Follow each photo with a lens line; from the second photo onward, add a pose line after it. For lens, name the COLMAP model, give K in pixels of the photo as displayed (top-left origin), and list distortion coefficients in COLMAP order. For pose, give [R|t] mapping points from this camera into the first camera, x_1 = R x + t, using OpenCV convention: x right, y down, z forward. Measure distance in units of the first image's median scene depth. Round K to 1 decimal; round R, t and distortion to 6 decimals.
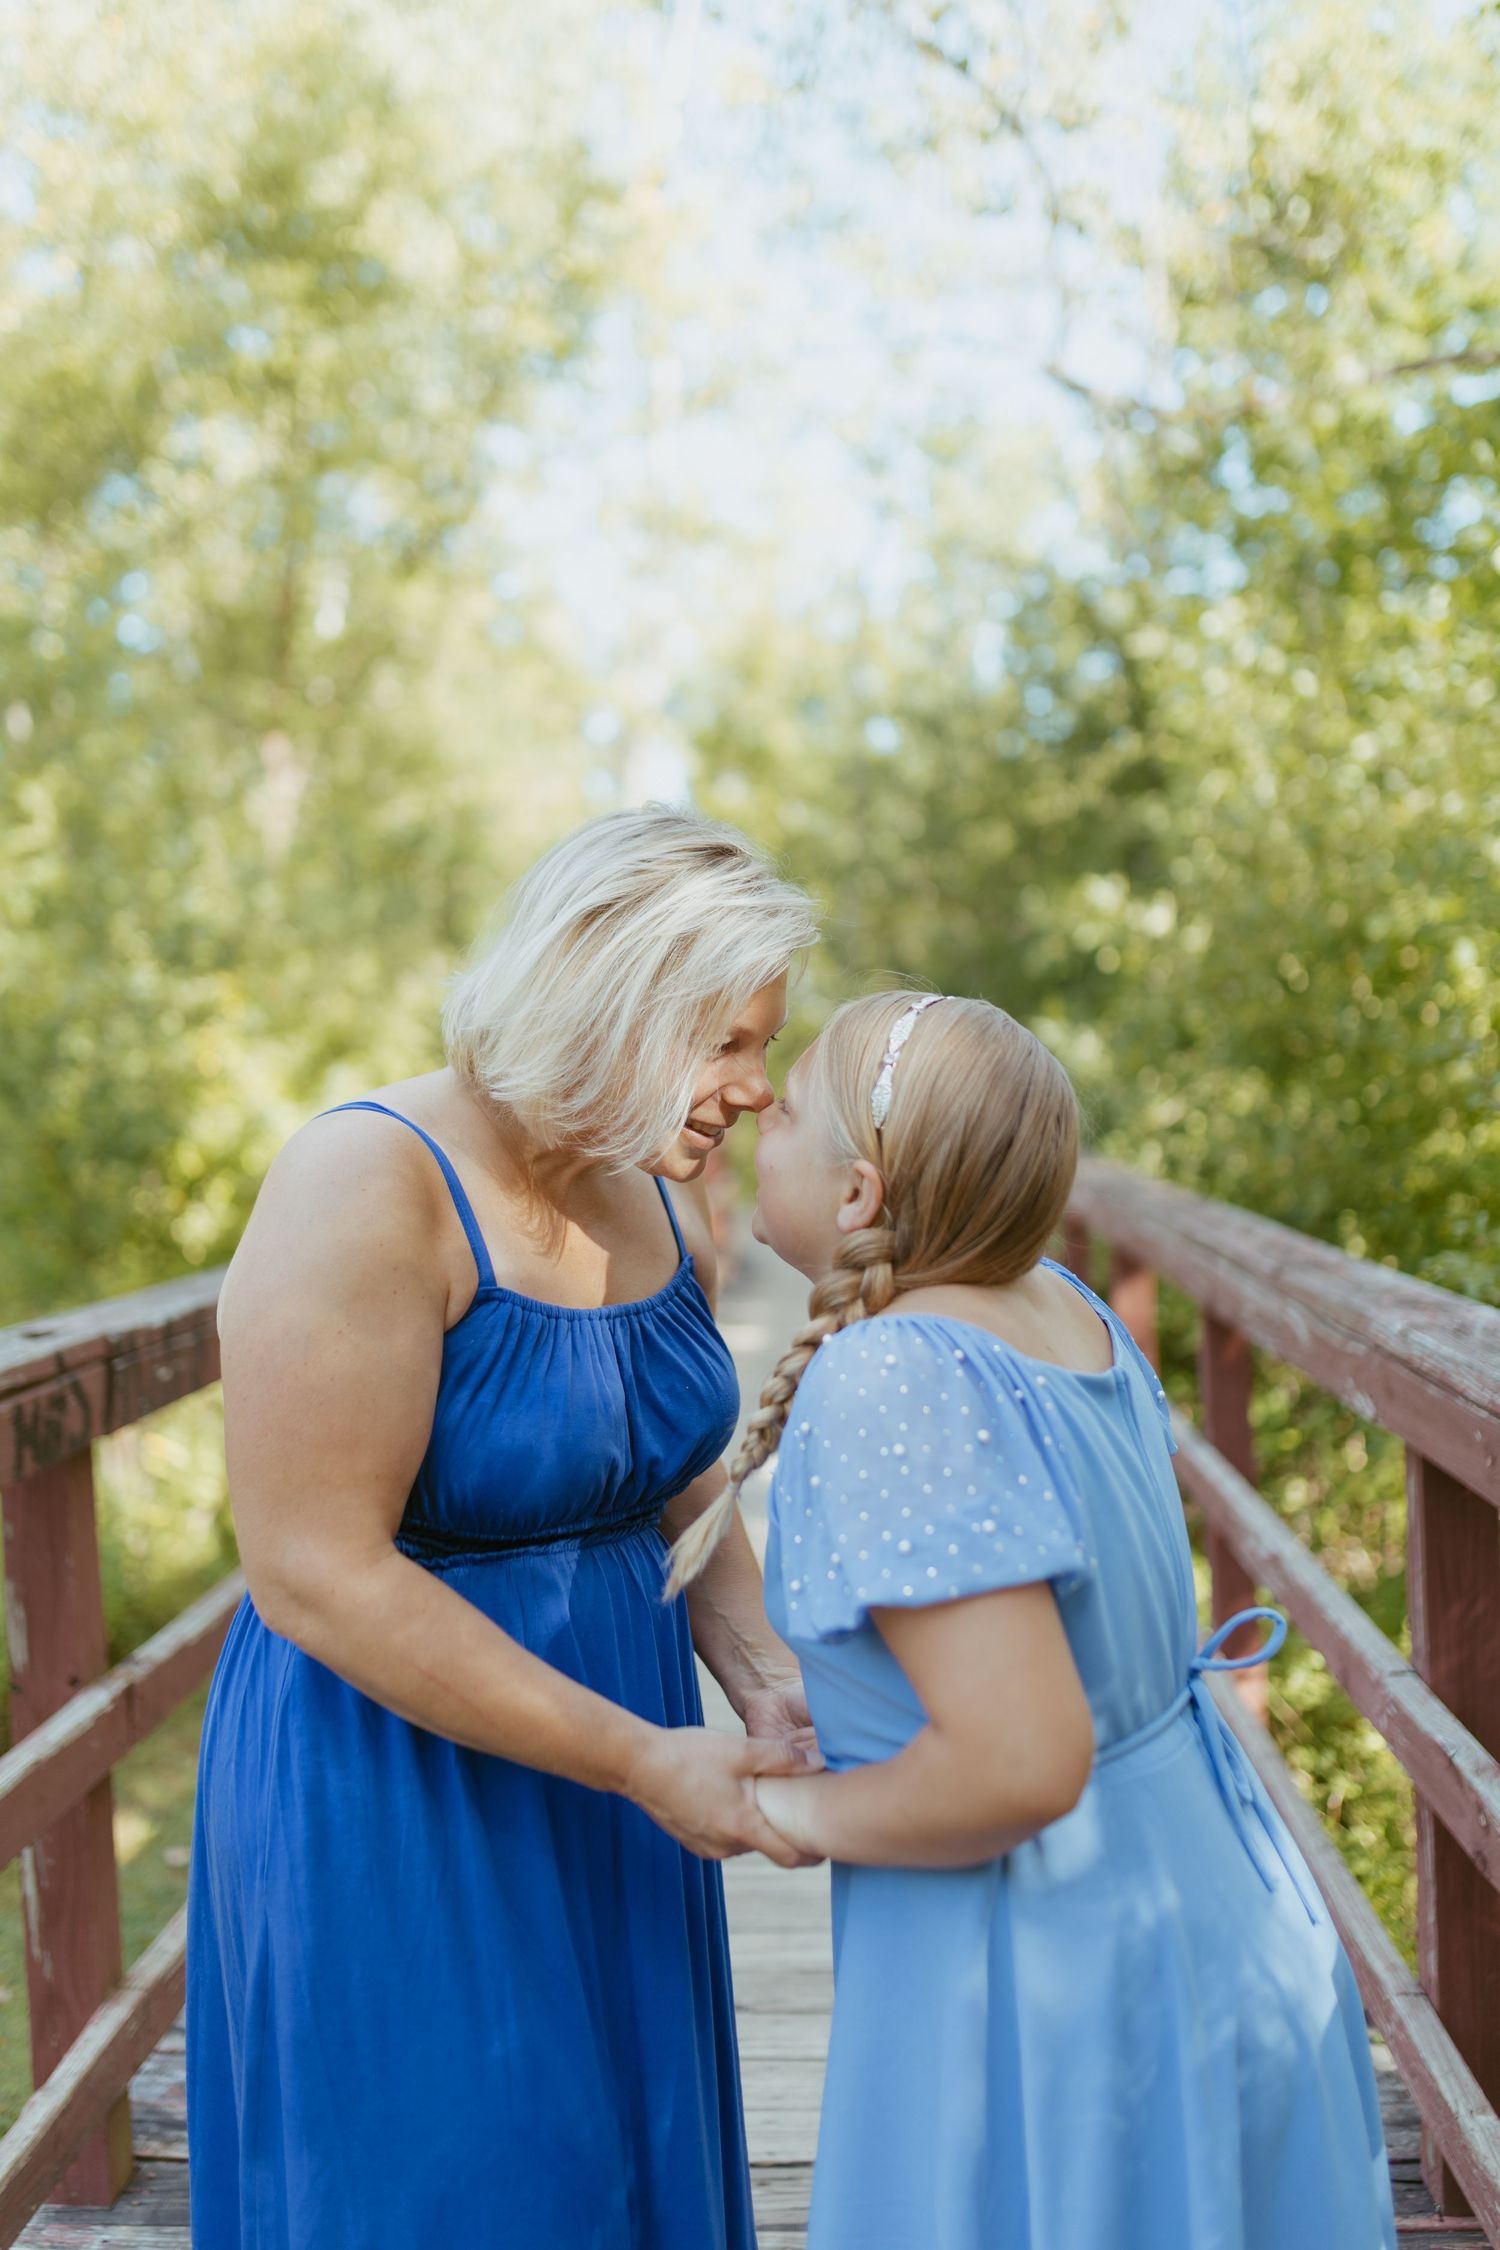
lens RADIAL K [[2206.0, 0, 750.0], [0, 2206.0, 1125.0], [0, 0, 1]] dist [0.004523, 0.004771]
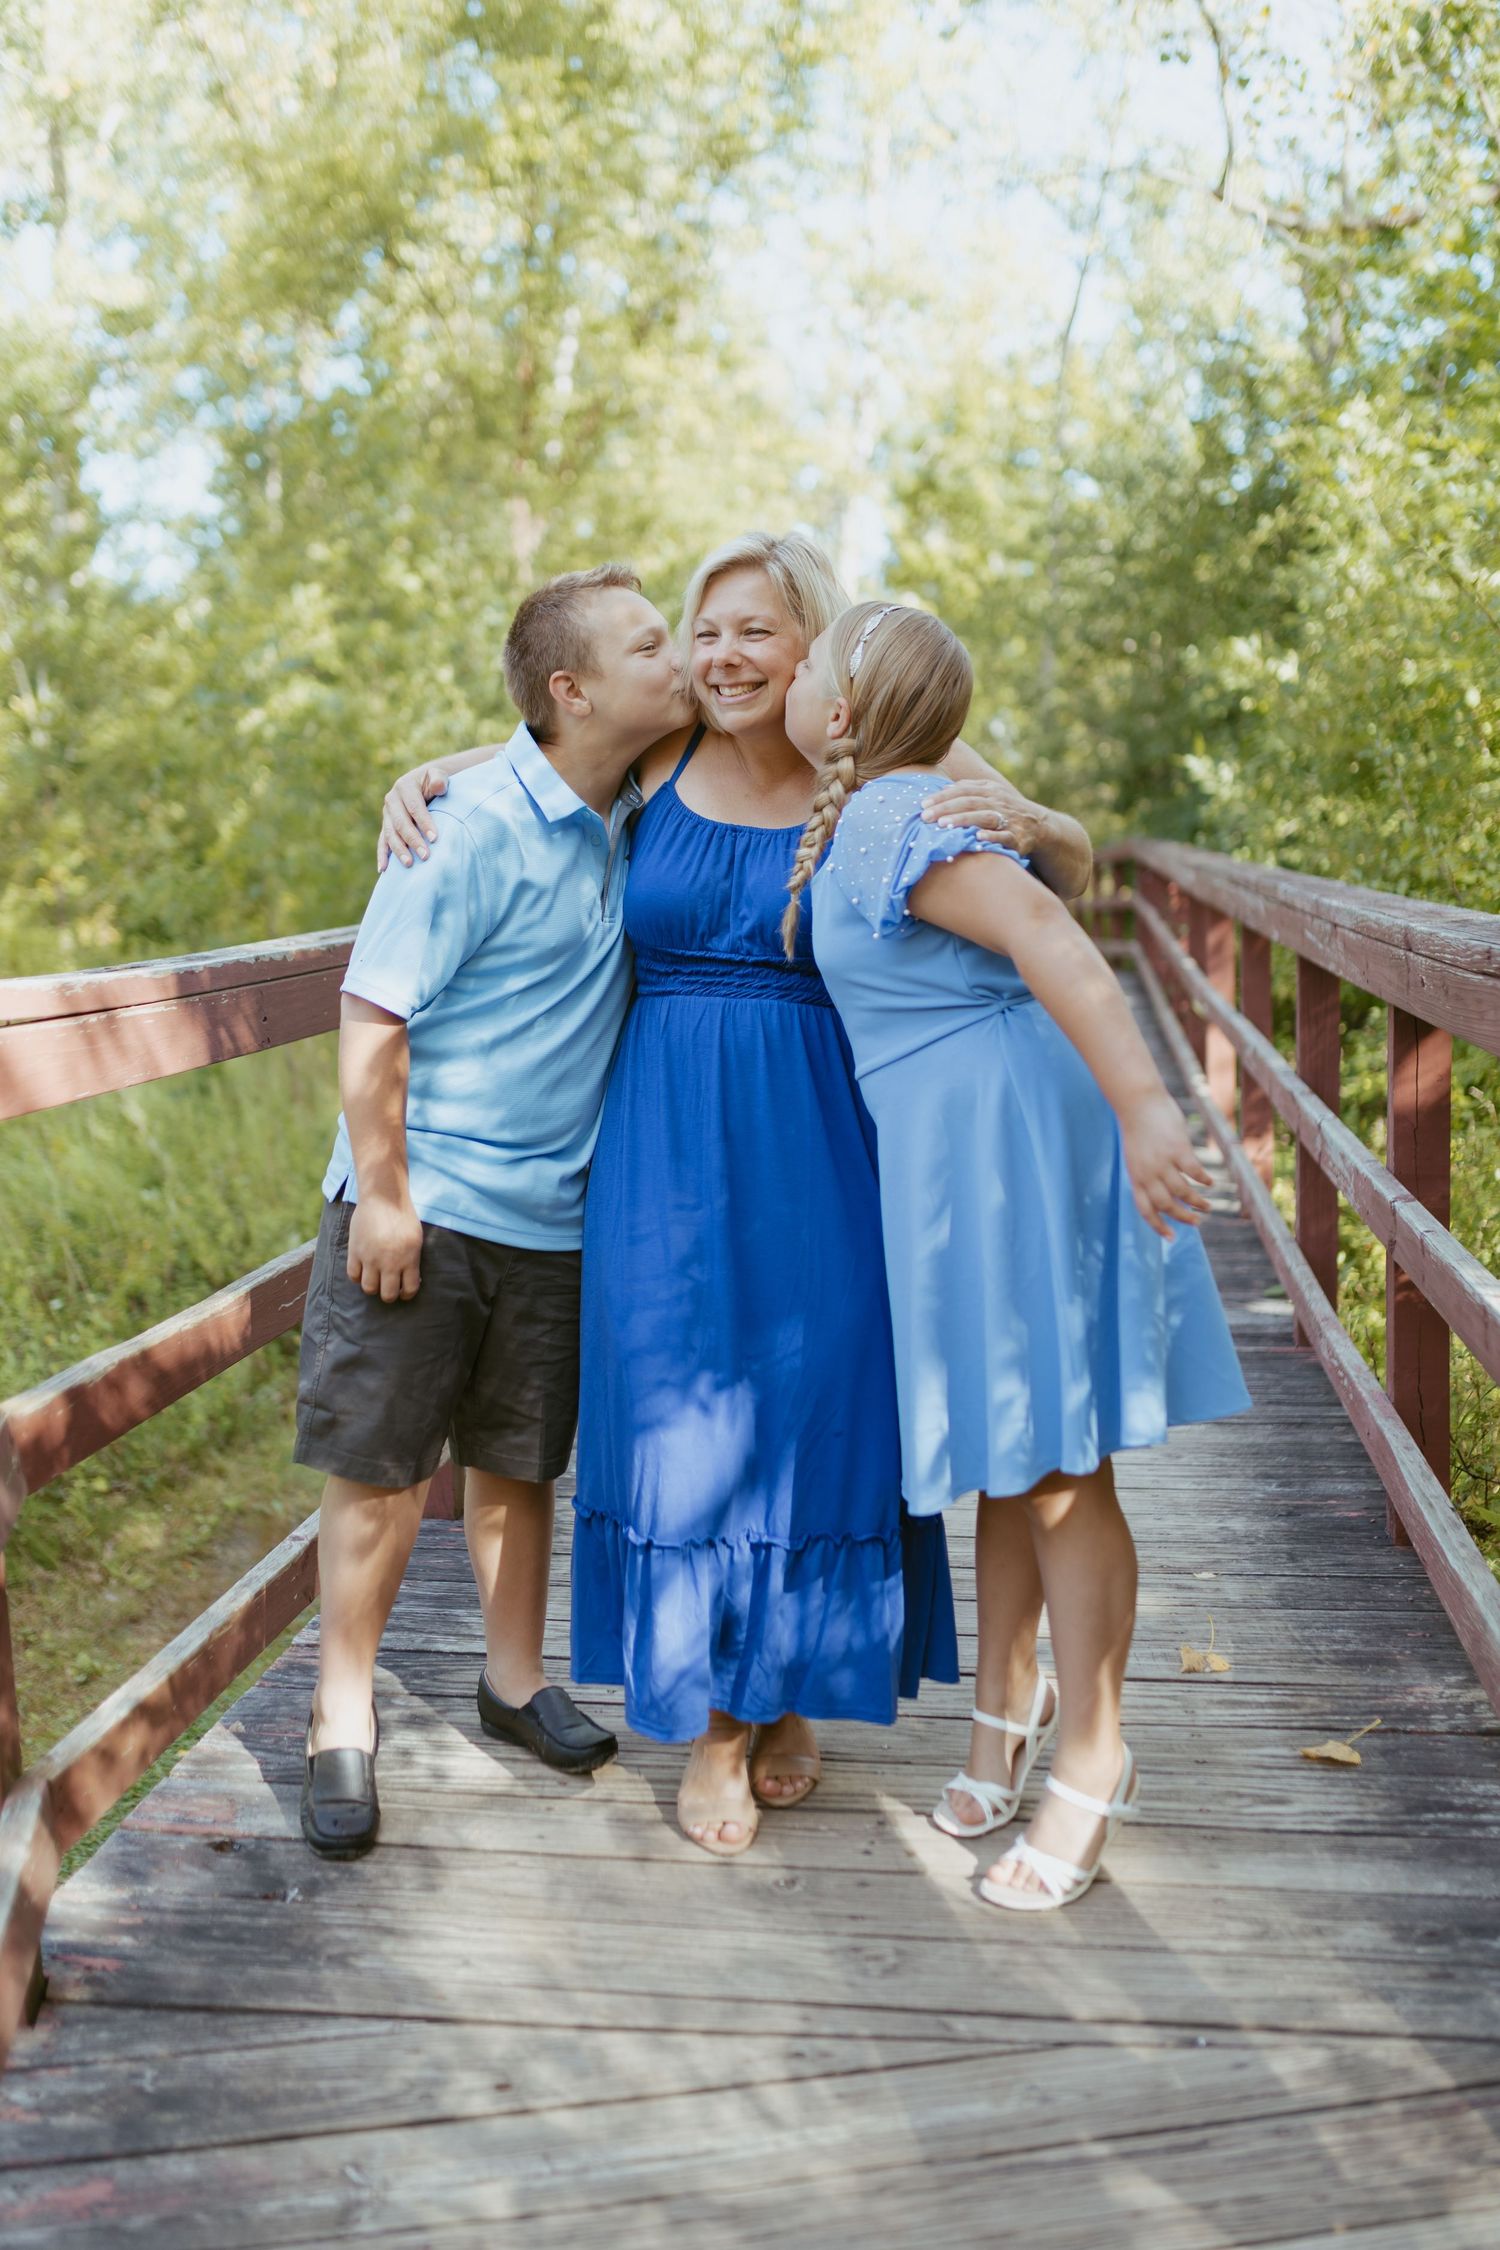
lens RADIAL K [[2176.2, 0, 800.4], [0, 2176.2, 1130.1], [0, 0, 1]] dist [0.010640, 0.013764]
pose [[0.997683, 0.011309, -0.067091, -0.000826], [-0.003288, 0.992951, 0.118482, 0.008580], [0.067958, -0.117987, 0.990687, -0.115681]]
